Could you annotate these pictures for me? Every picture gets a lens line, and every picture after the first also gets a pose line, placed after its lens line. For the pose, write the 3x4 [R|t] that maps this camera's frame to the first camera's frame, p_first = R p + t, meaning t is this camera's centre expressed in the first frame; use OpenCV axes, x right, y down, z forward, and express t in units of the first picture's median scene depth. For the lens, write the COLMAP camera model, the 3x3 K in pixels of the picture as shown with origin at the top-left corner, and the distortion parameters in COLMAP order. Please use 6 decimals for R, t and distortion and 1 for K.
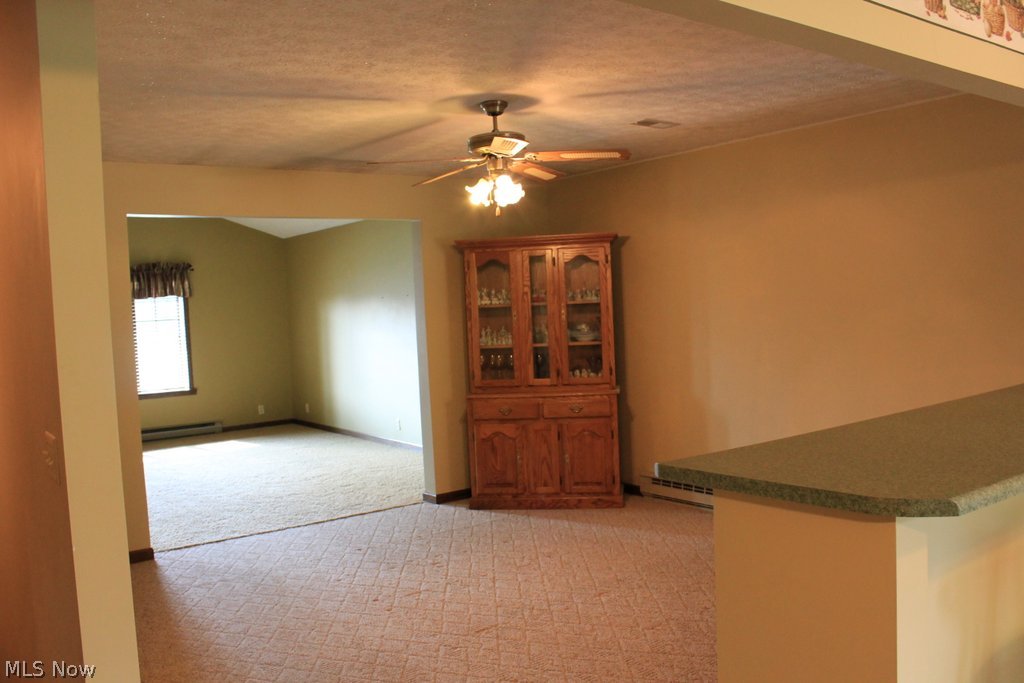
lens RADIAL K [[870.3, 0, 519.8], [0, 870.3, 340.7], [0, 0, 1]] dist [-0.170862, 0.165021]
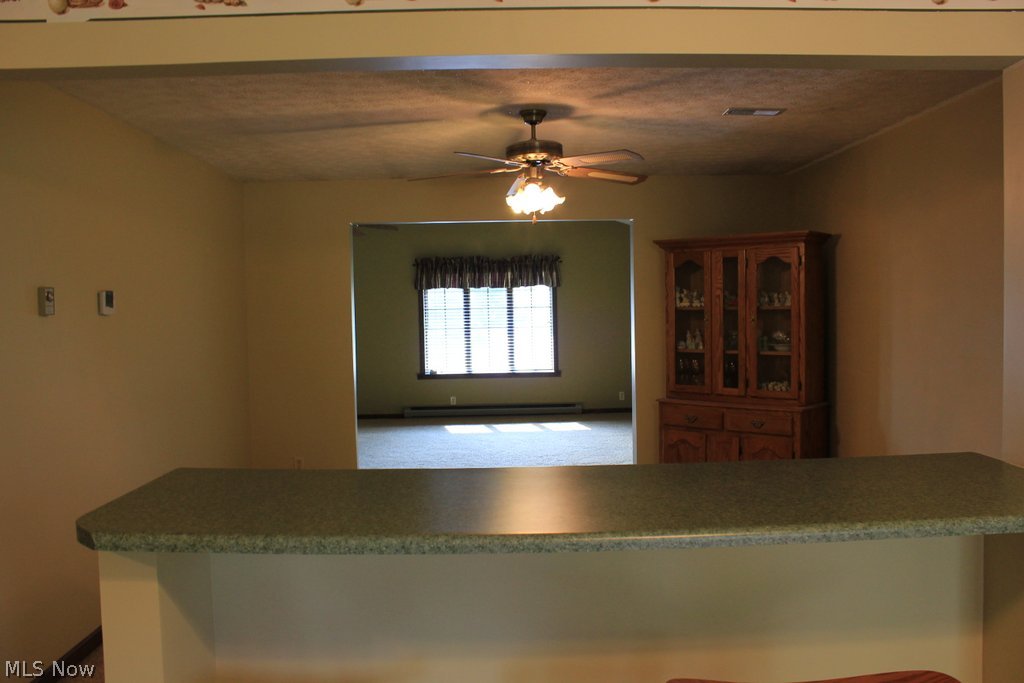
lens RADIAL K [[870.3, 0, 519.8], [0, 870.3, 340.7], [0, 0, 1]] dist [-0.170862, 0.165021]
pose [[0.820722, 0.052734, -0.568888, 0.363202], [-0.042279, 0.998607, 0.031573, -0.026928], [0.569761, -0.001860, 0.821808, 0.108279]]
